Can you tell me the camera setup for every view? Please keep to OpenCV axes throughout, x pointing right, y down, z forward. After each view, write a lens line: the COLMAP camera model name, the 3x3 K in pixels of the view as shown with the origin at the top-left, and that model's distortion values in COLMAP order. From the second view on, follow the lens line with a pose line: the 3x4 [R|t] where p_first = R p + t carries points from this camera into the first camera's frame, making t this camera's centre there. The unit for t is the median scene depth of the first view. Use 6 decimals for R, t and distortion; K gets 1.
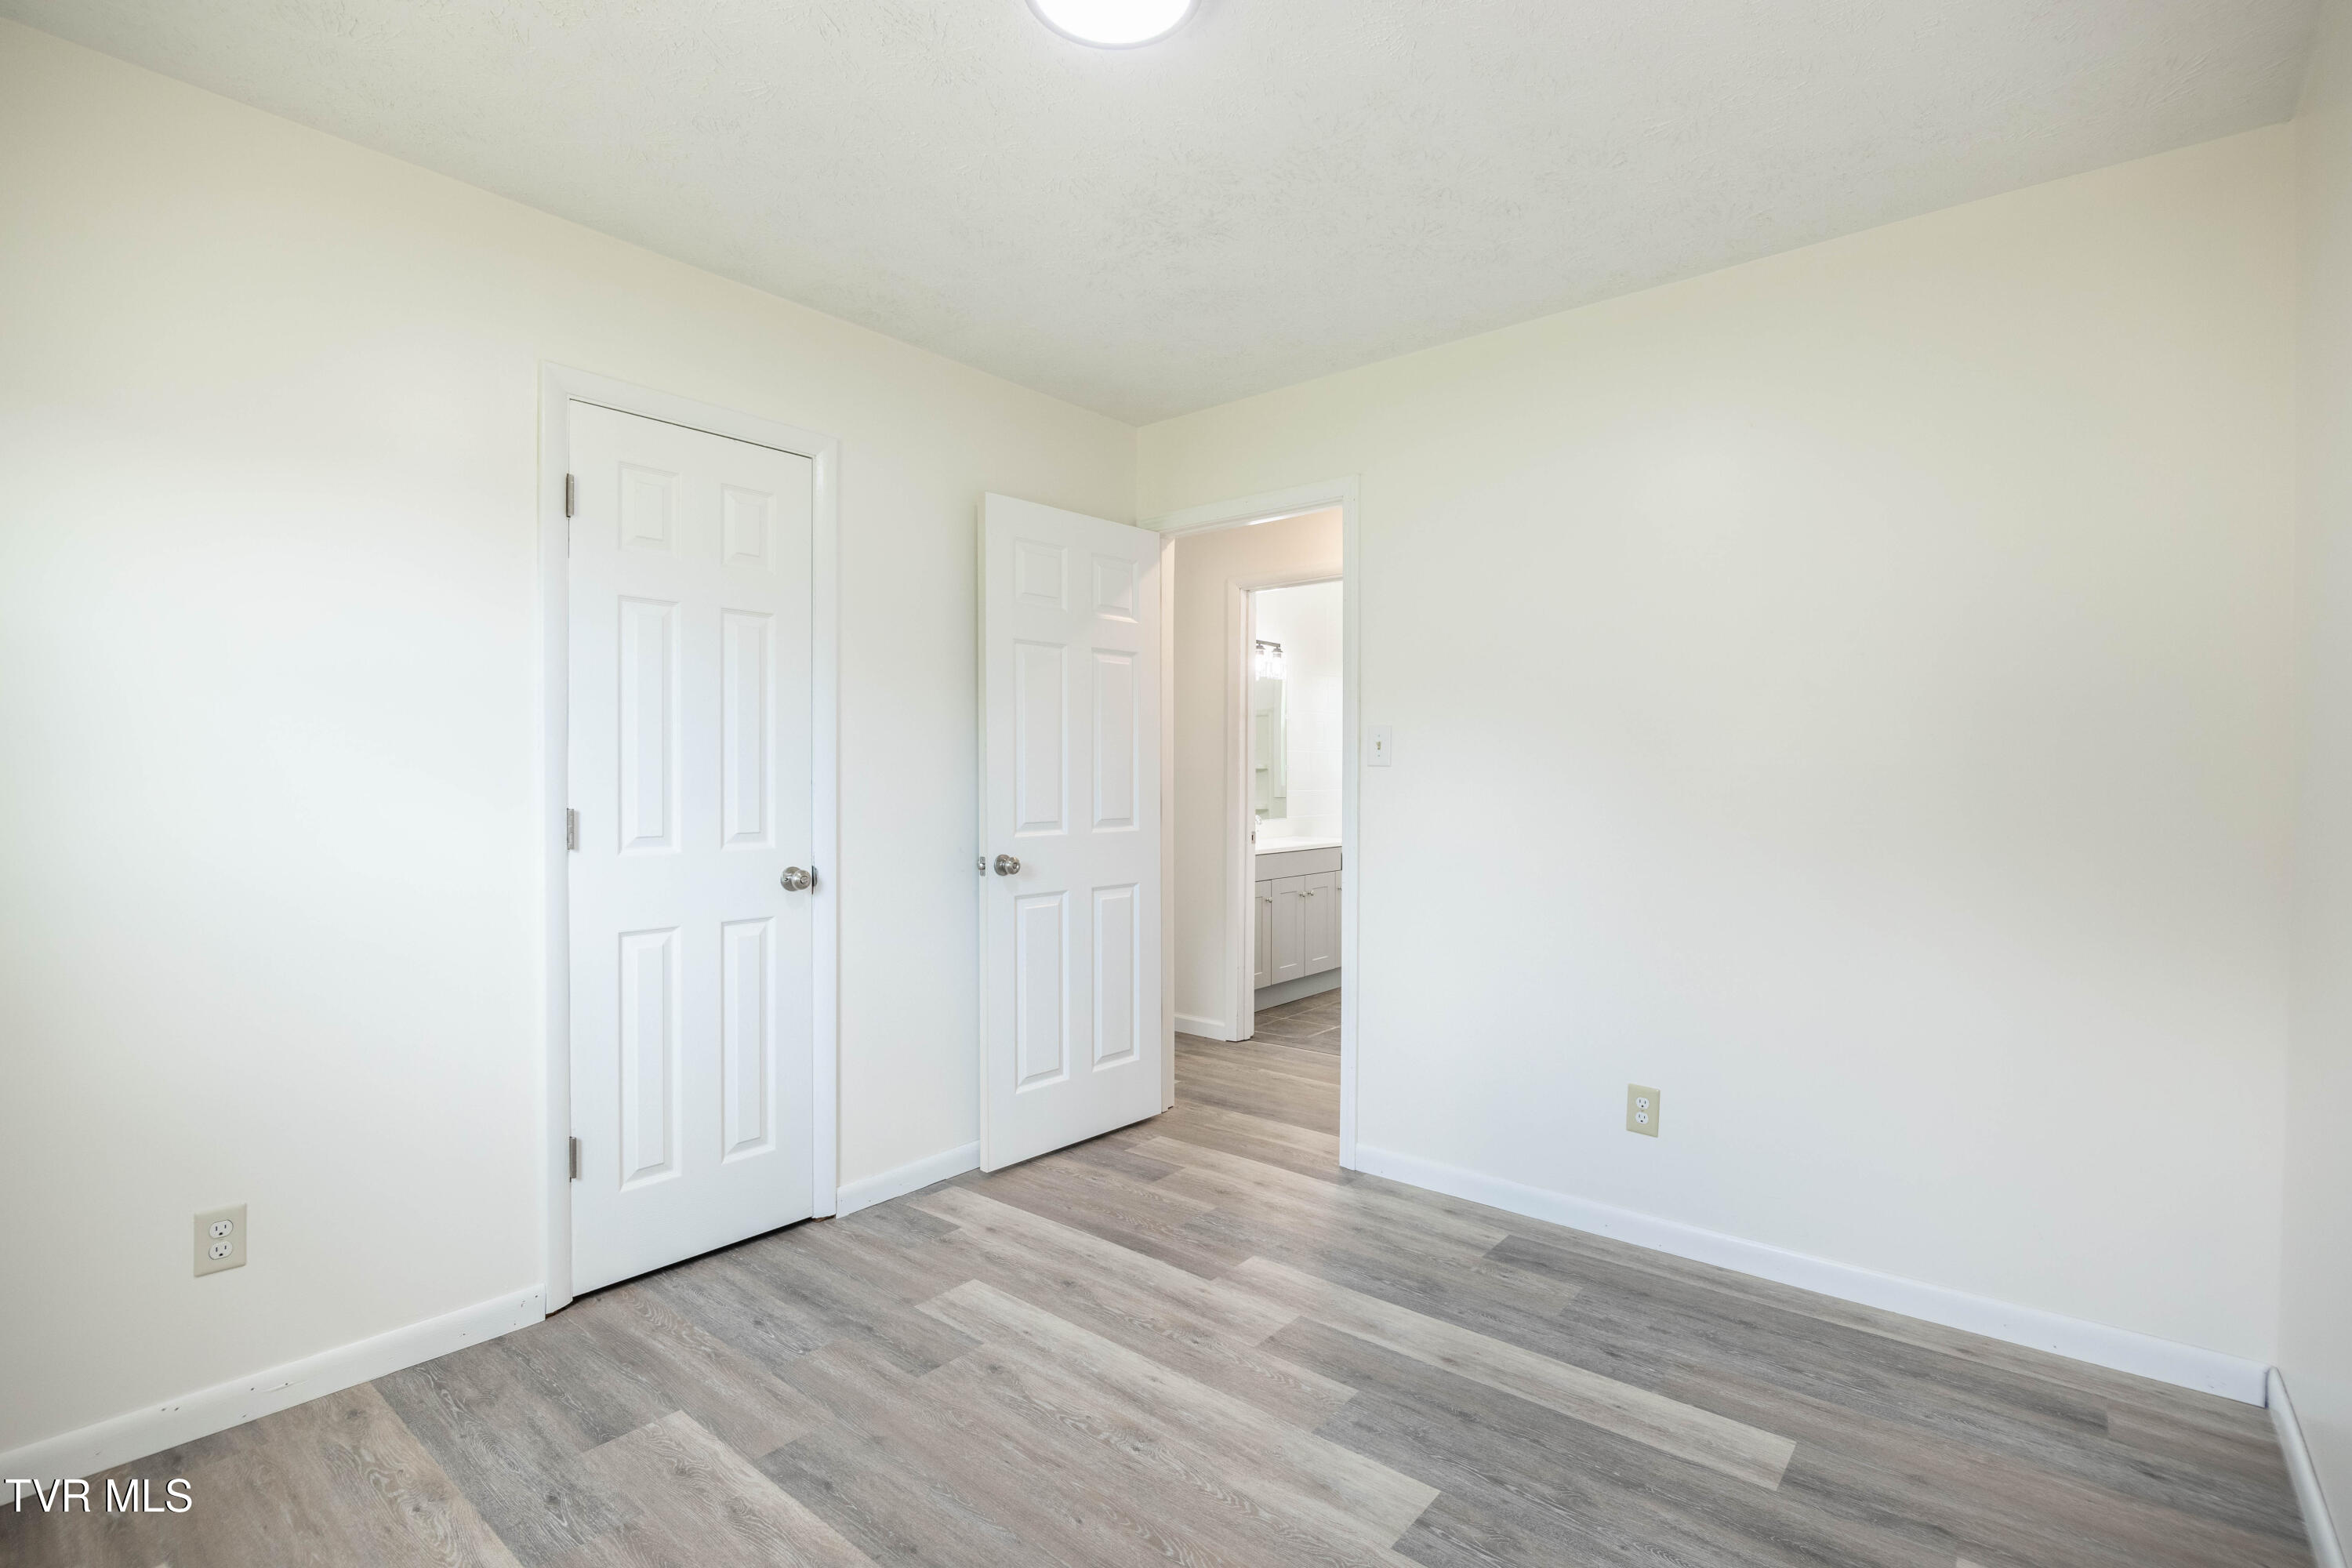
lens RADIAL K [[1089.0, 0, 1180.6], [0, 1089.0, 783.0], [0, 0, 1]] dist [-0.000927, -0.009644]
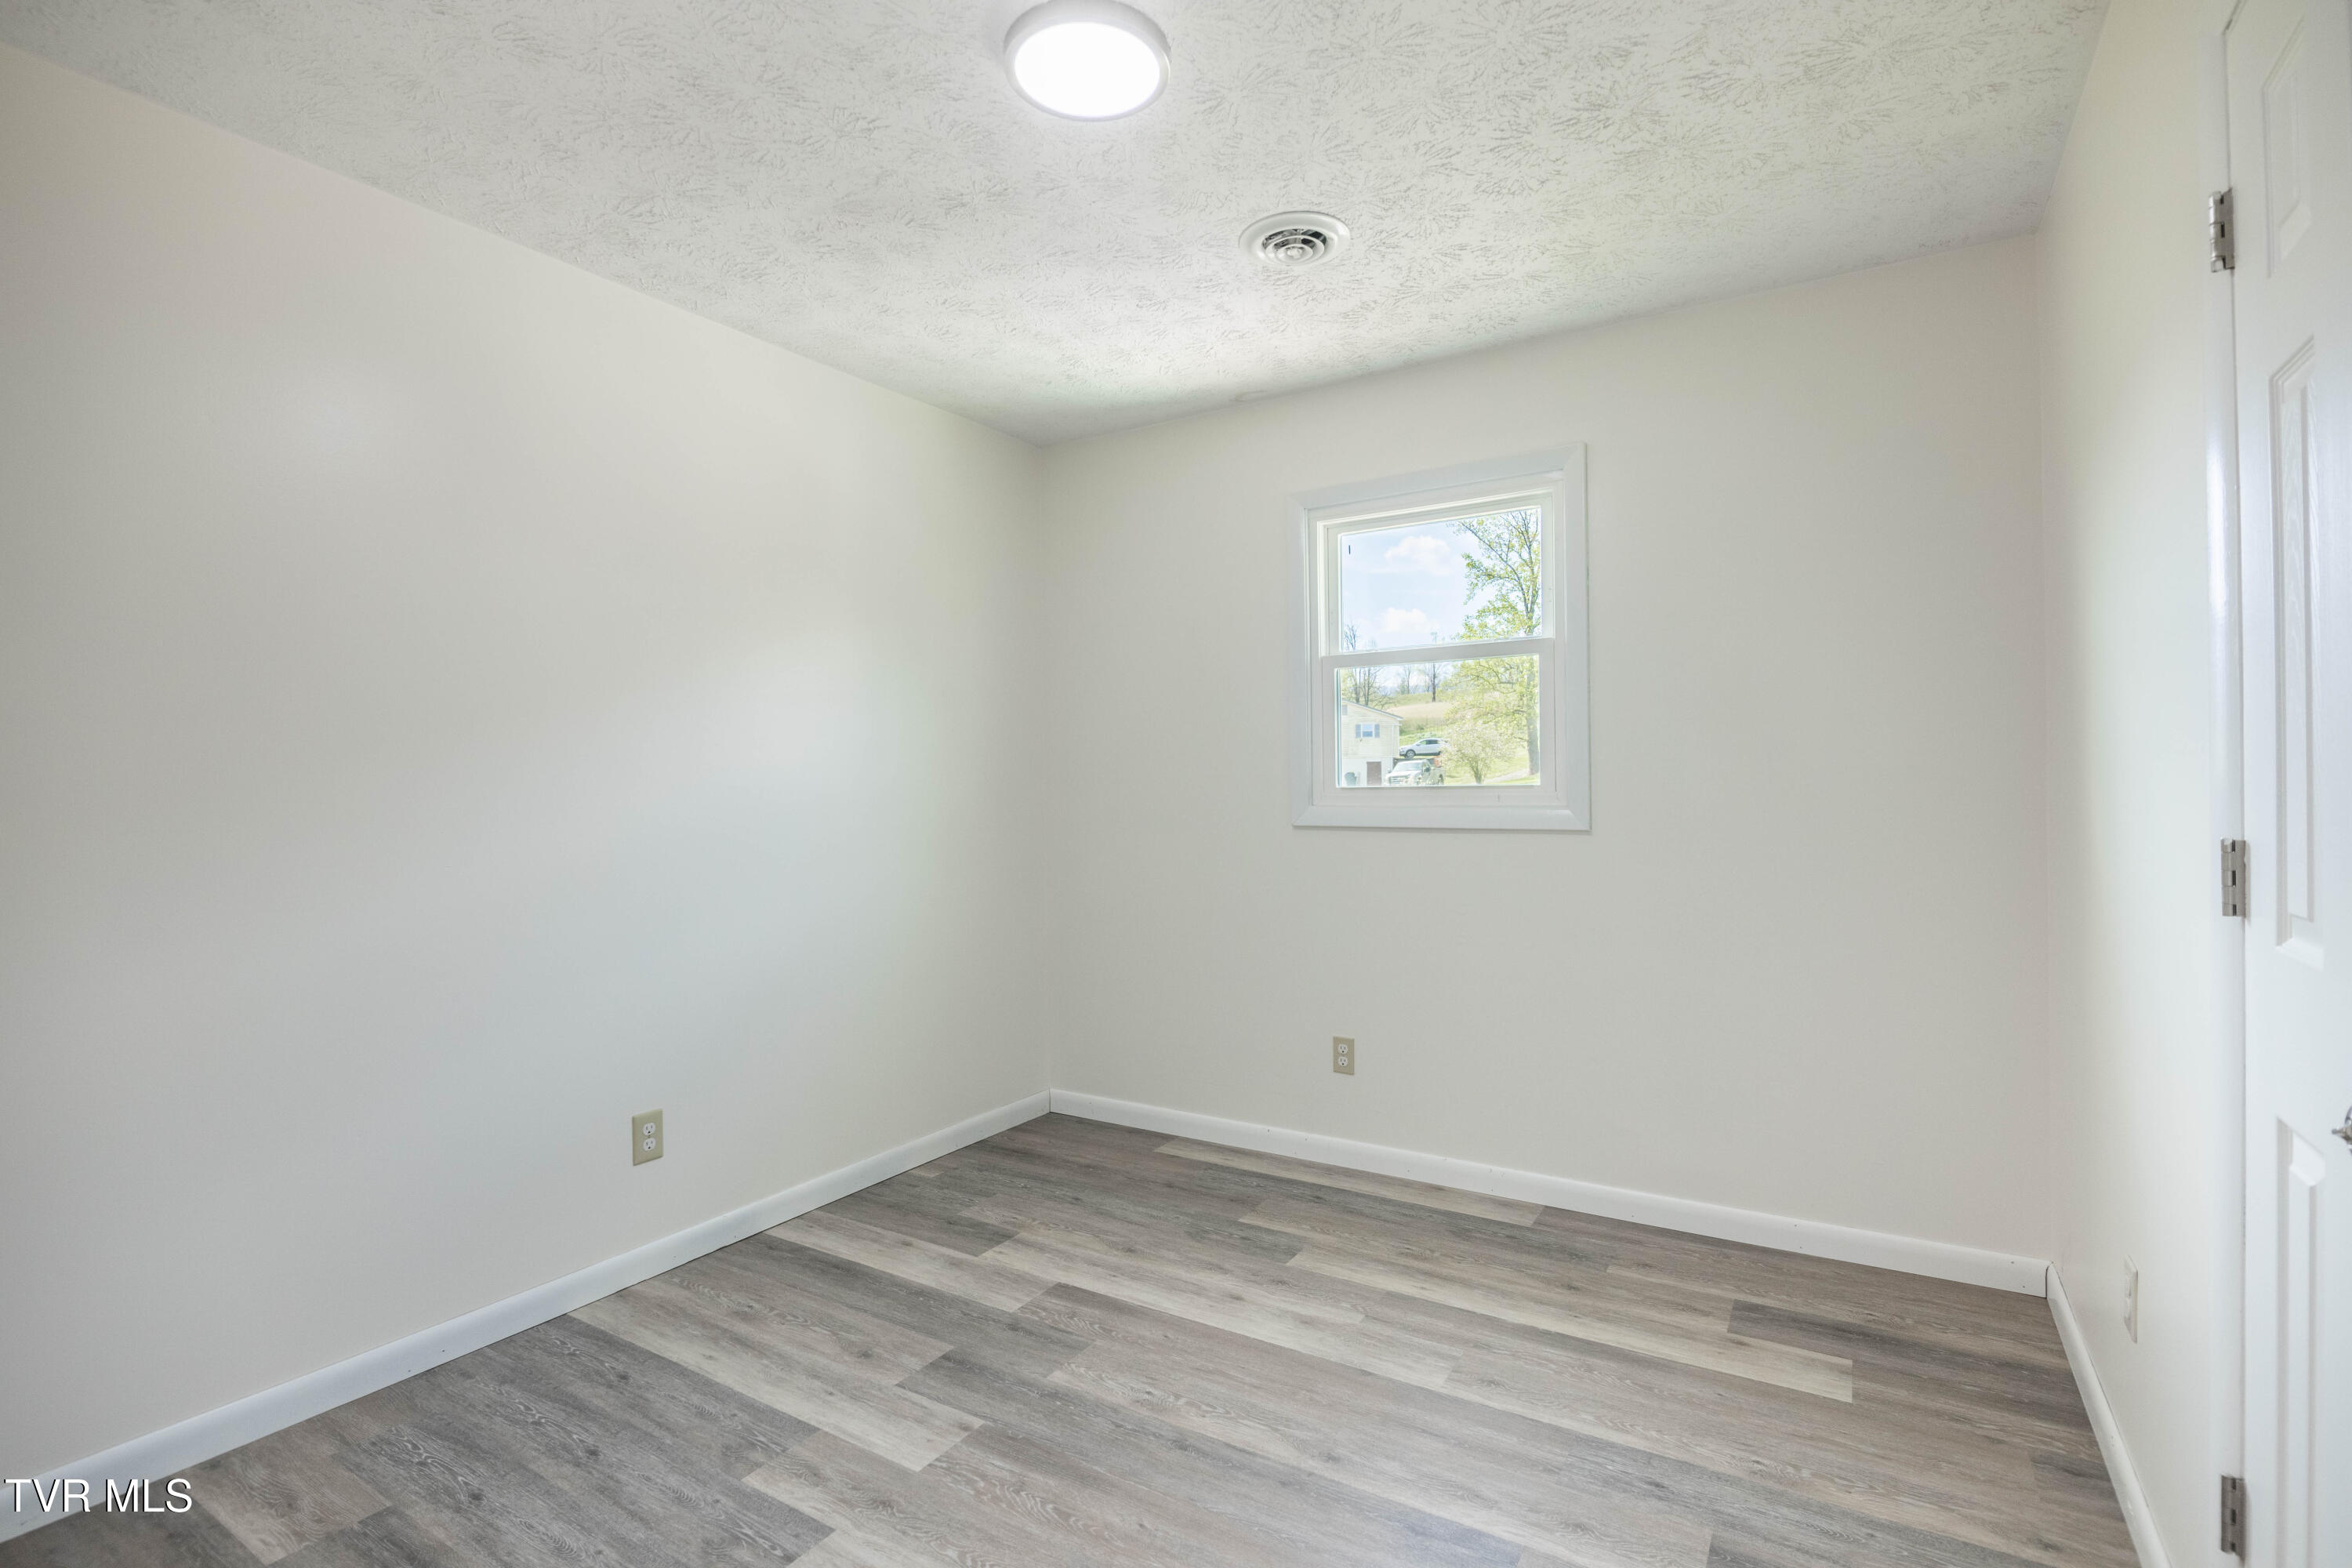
lens RADIAL K [[1089.0, 0, 1180.6], [0, 1089.0, 783.0], [0, 0, 1]] dist [-0.000927, -0.009644]
pose [[-0.992485, 0.010449, -0.121921, -0.014047], [0.011154, 0.999925, -0.005106, -0.002672], [0.121858, -0.006428, -0.992527, 1.994238]]
